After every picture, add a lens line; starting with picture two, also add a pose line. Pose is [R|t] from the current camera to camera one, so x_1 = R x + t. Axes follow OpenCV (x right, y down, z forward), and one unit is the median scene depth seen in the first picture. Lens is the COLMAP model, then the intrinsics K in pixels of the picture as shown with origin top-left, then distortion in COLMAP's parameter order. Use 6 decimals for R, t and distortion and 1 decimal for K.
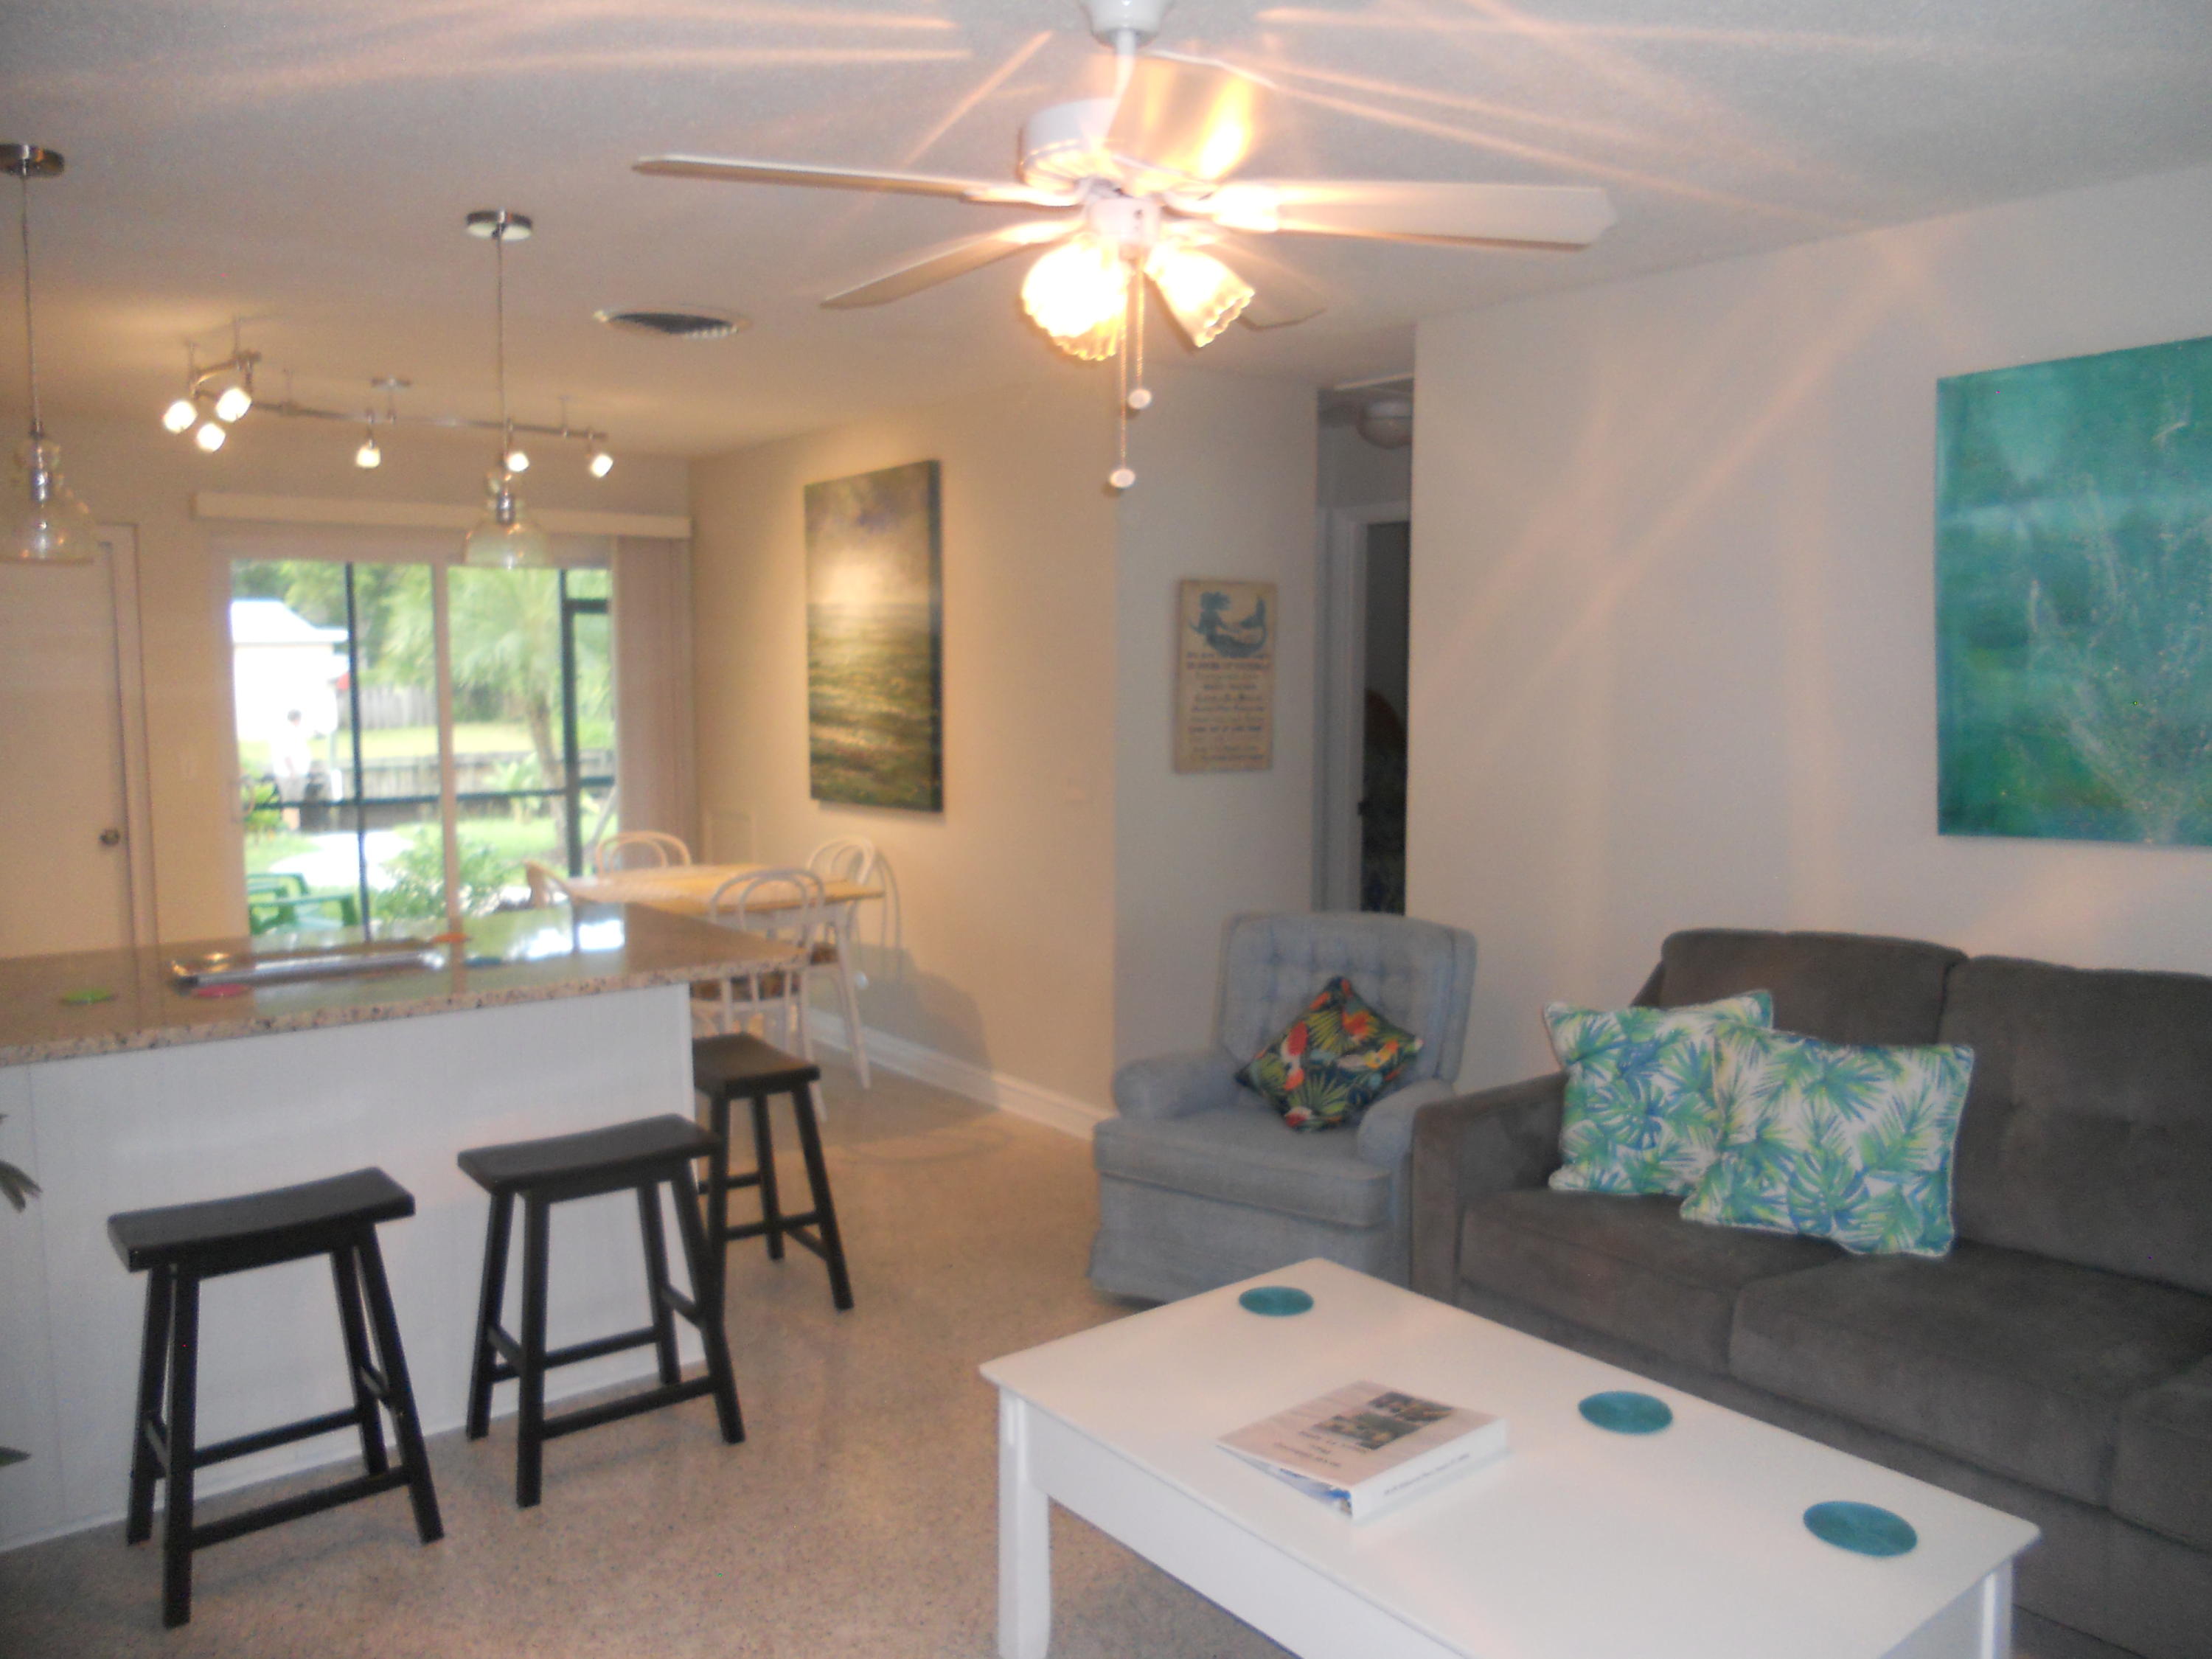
lens RADIAL K [[1649.1, 0, 1106.0], [0, 1649.1, 829.5], [0, 0, 1]] dist [-0.055151, 0.005150]
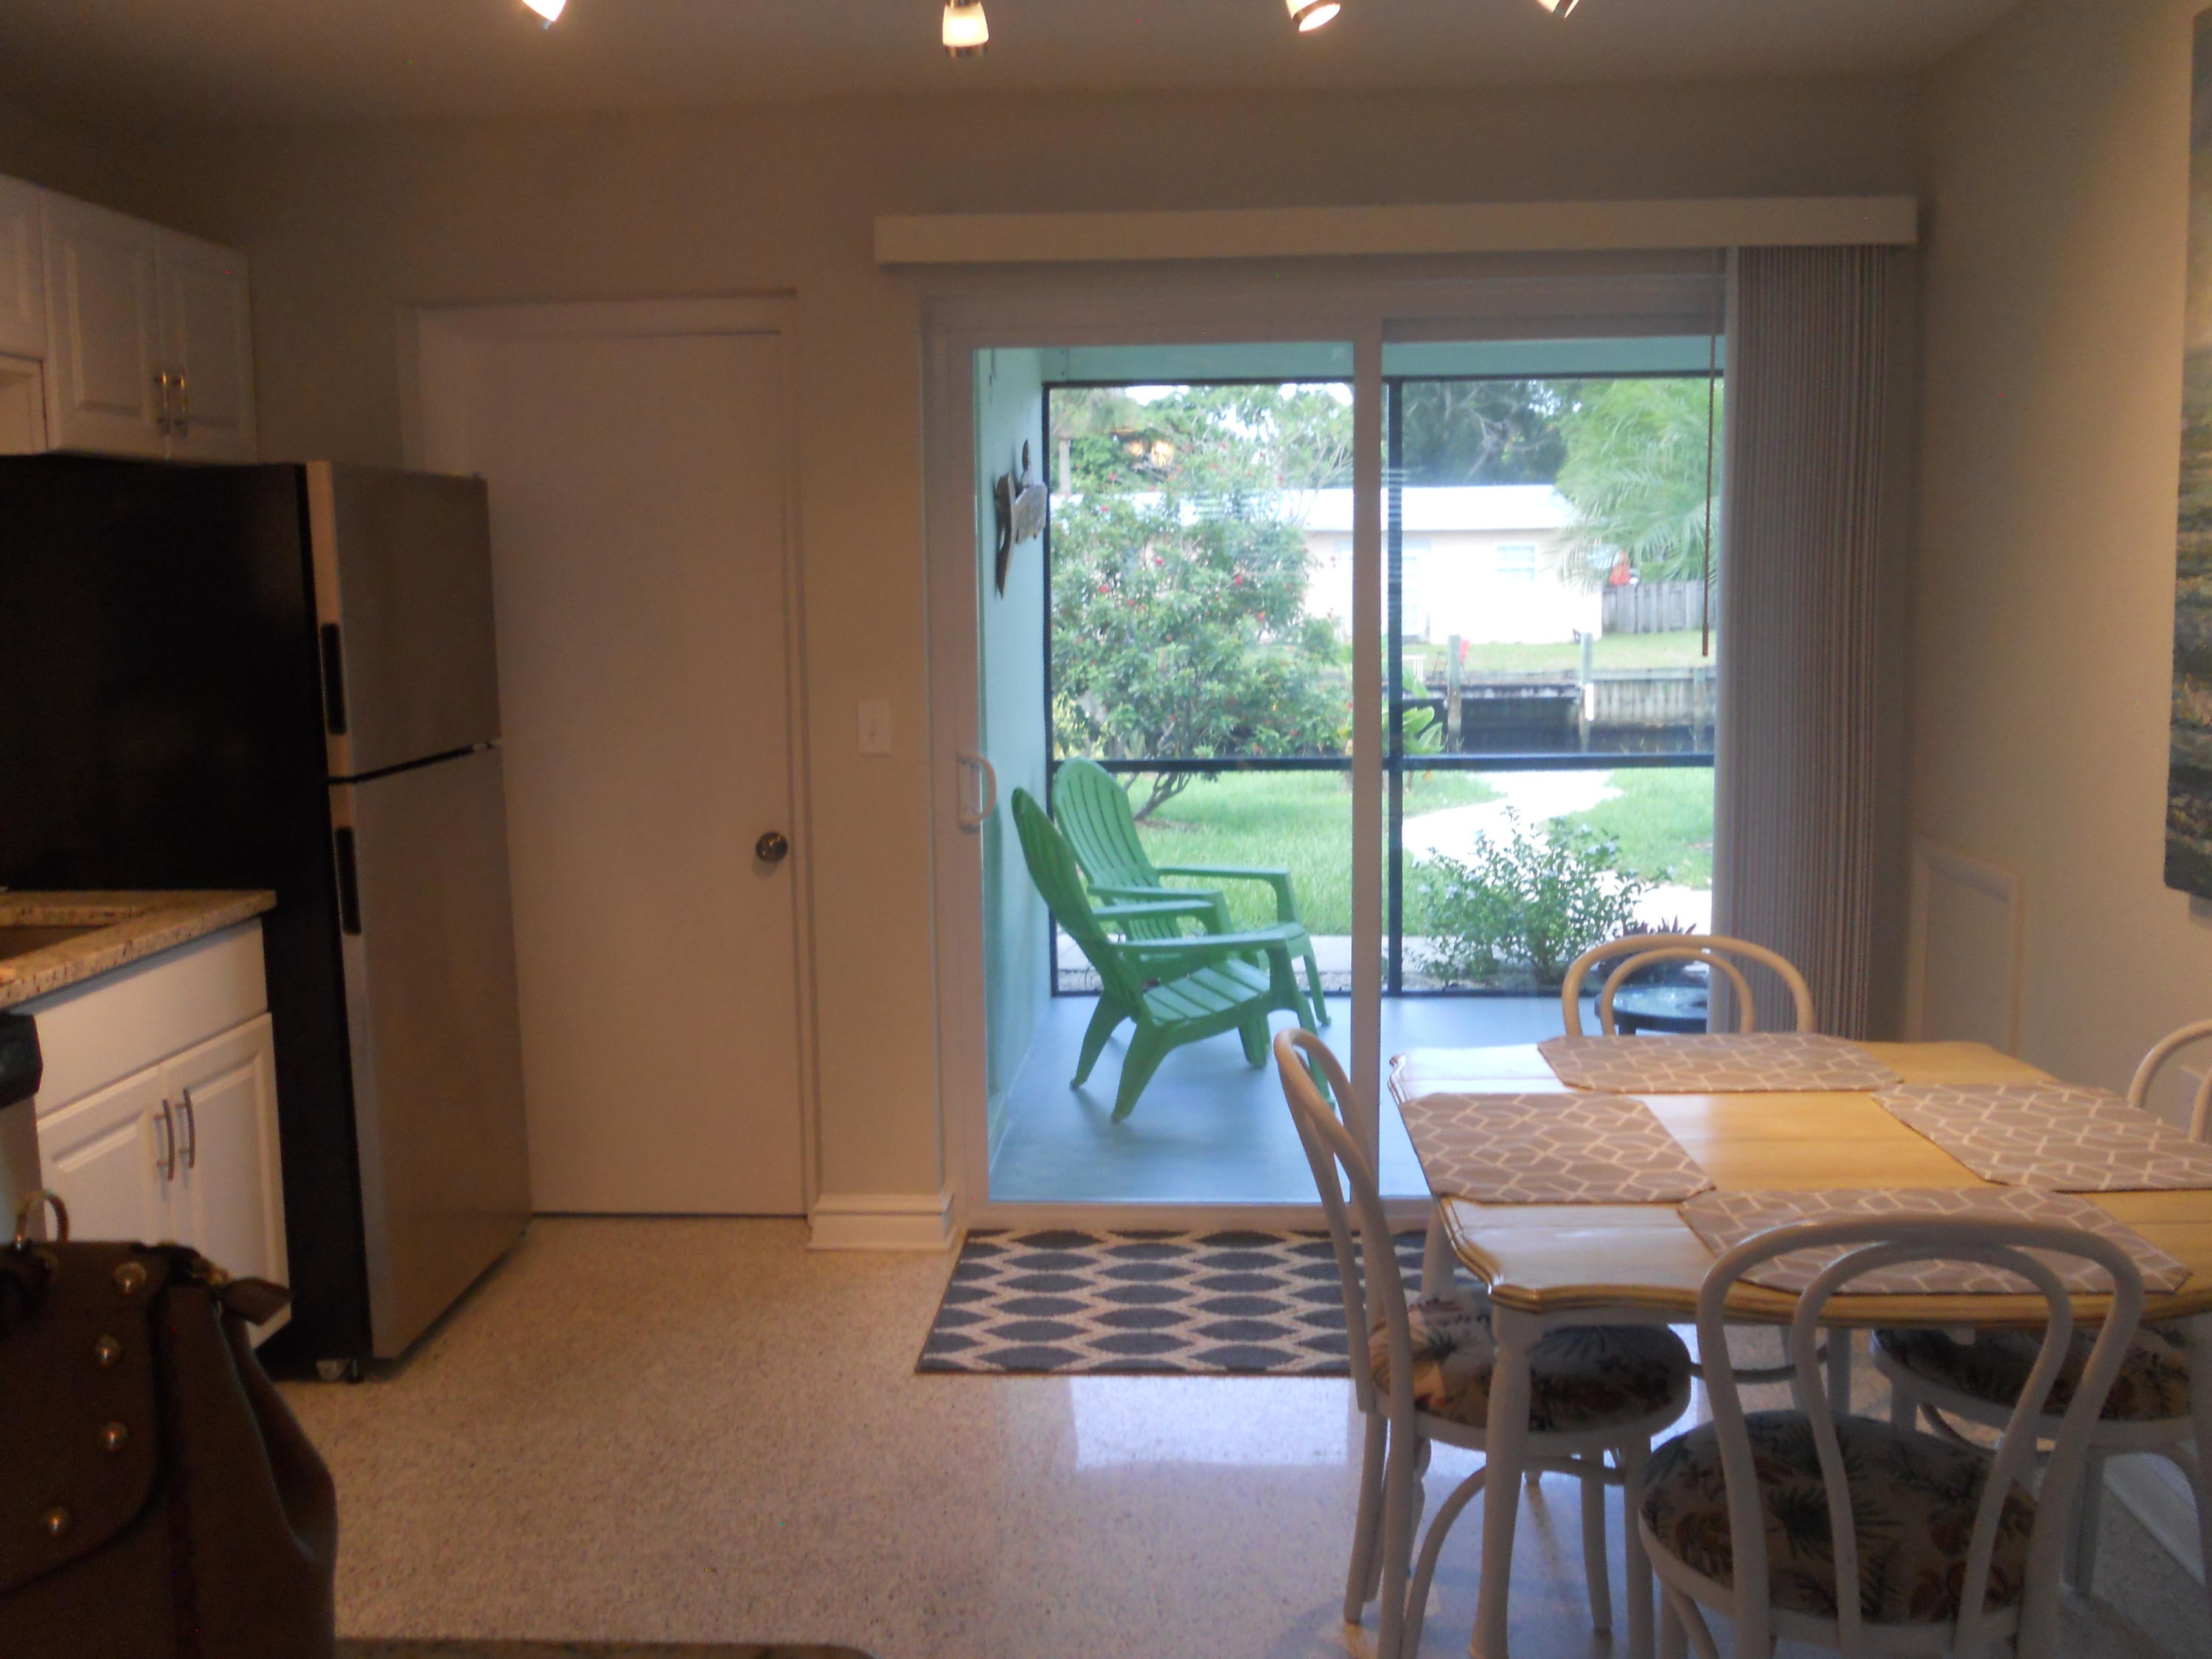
lens RADIAL K [[2034.0, 0, 1106.0], [0, 2034.0, 829.5], [0, 0, 1]] dist [0.013026, 0.004215]
pose [[0.767407, 0.072301, -0.637070, -0.010465], [-0.048903, 0.997328, 0.054280, -0.006559], [0.639292, -0.010500, 0.768892, 0.074120]]
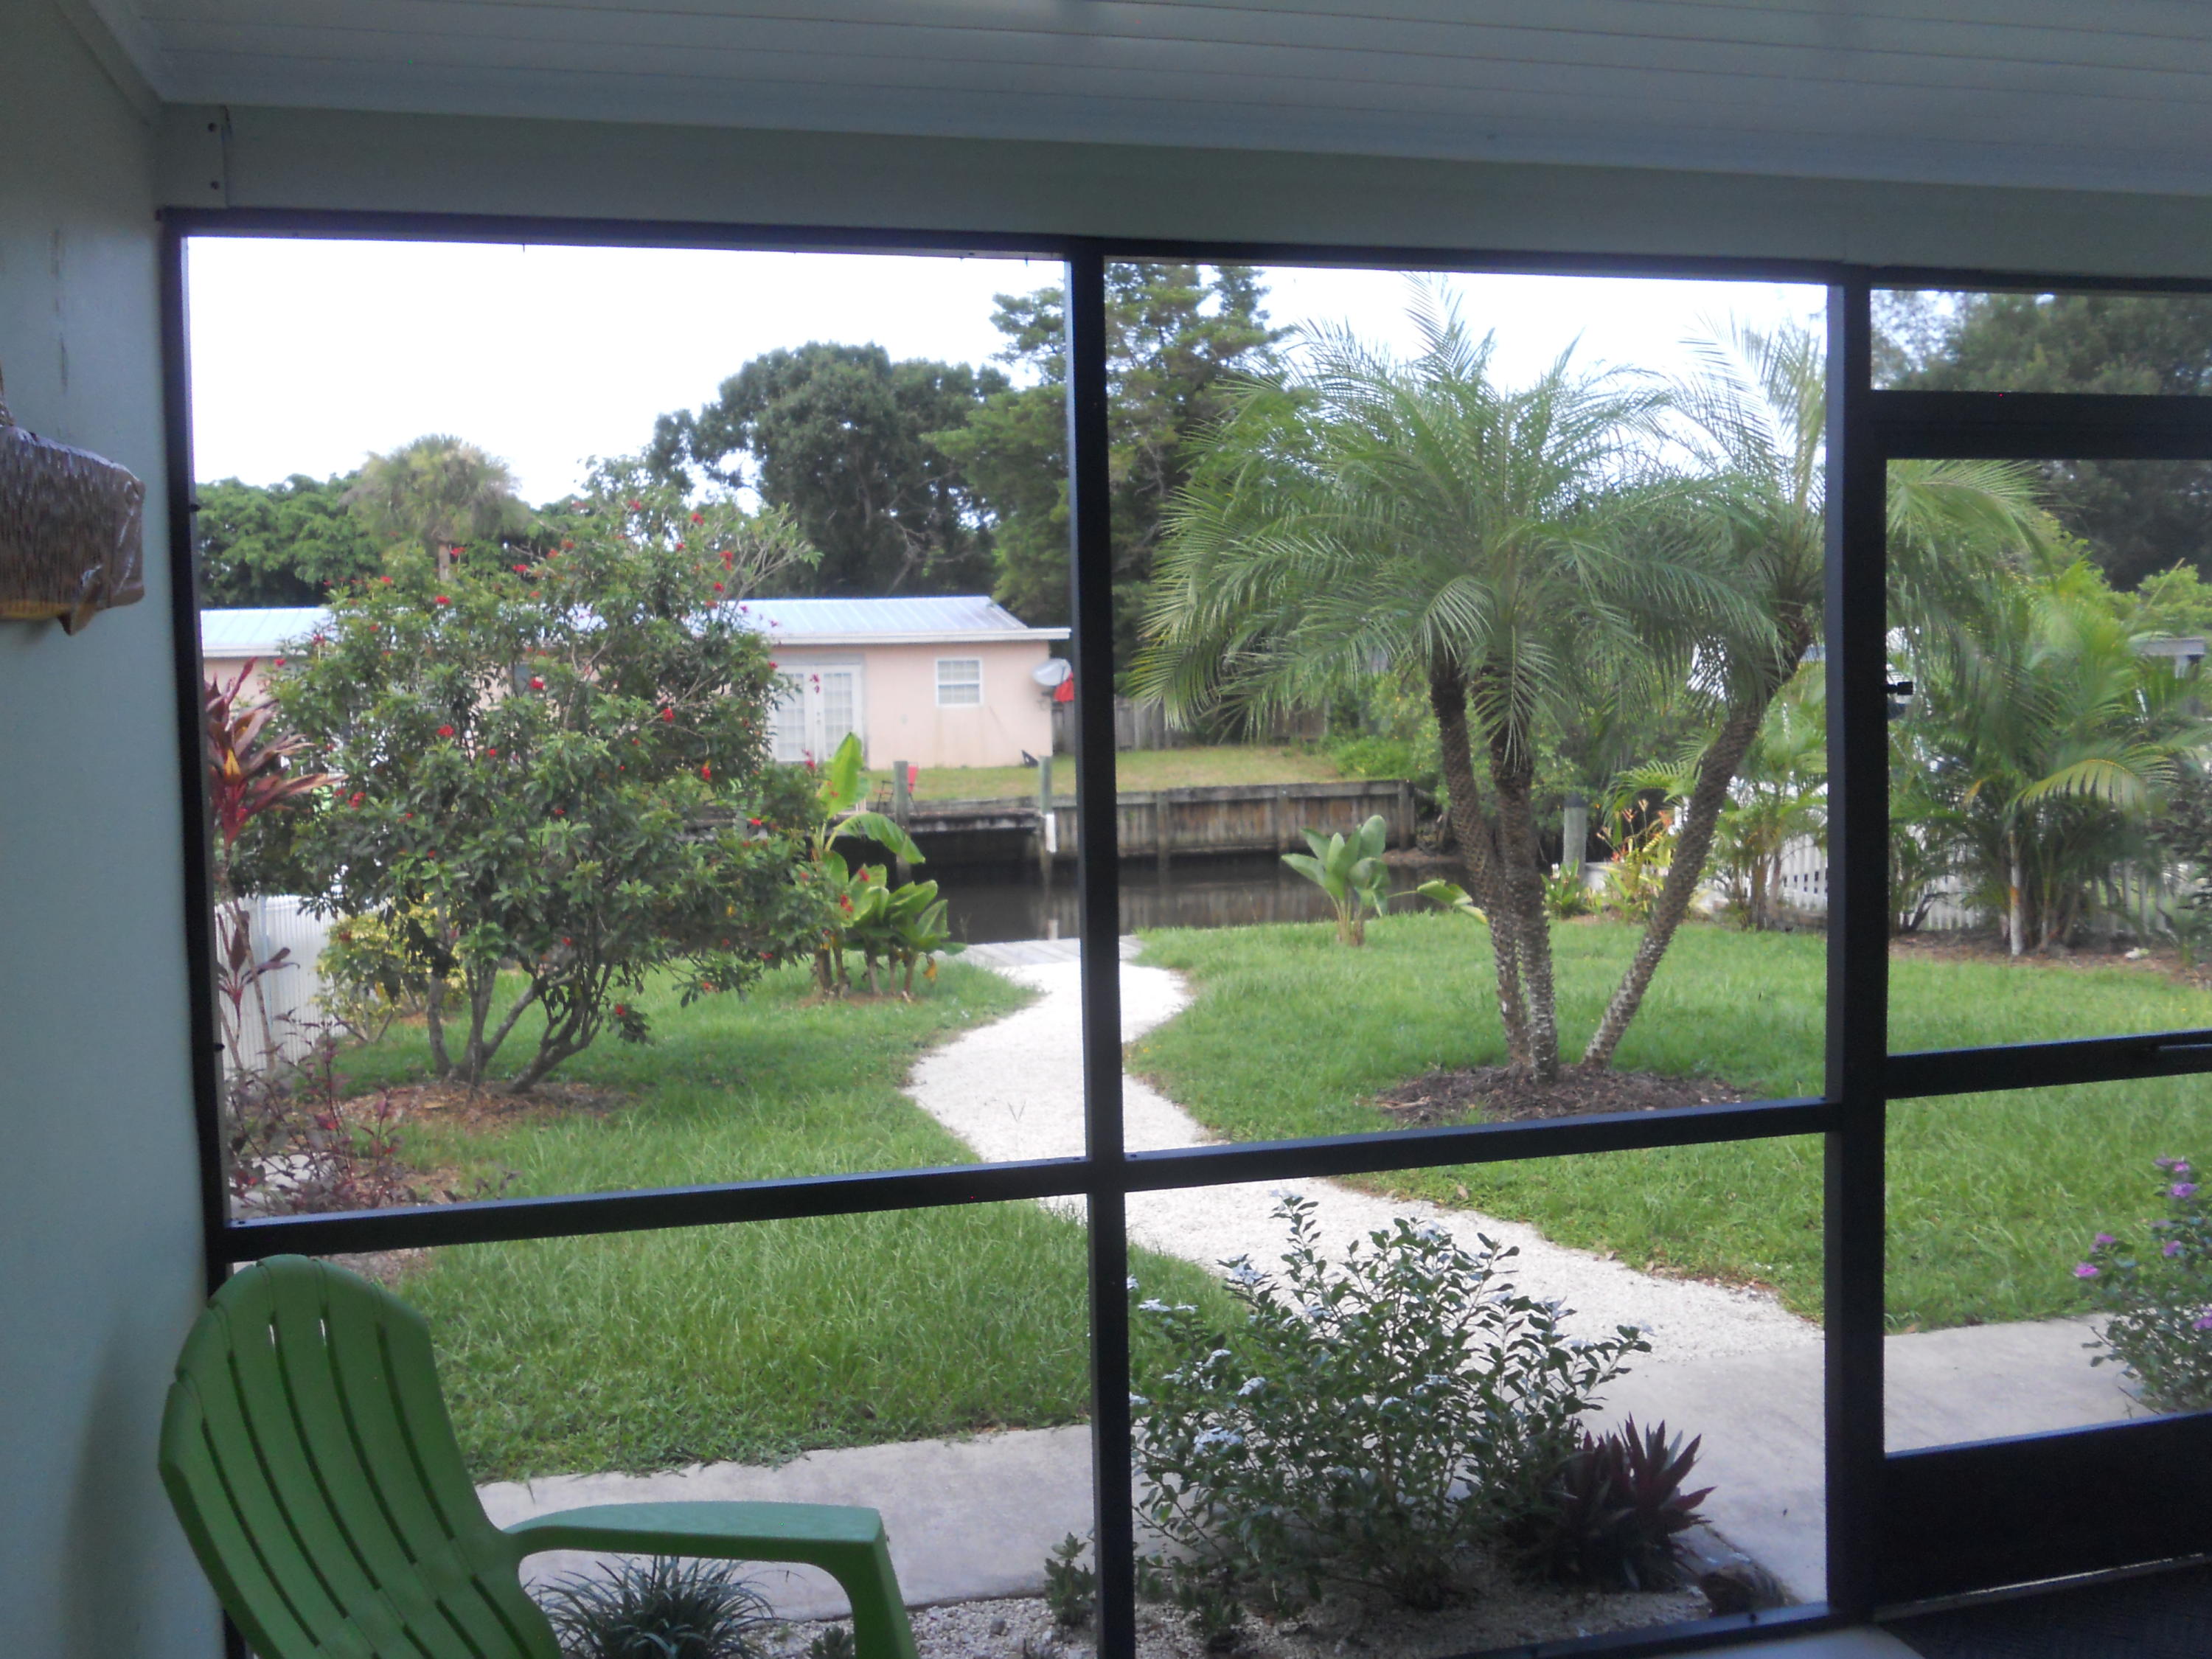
lens RADIAL K [[2065.1, 0, 1047.0], [0, 2065.1, 804.5], [0, 0, 1]] dist [-0.028885, 0.000169]
pose [[0.905104, 0.008457, -0.425105, -0.084513], [-0.020758, 0.999489, -0.024312, -0.016793], [0.424682, 0.030830, 0.904817, 0.170581]]
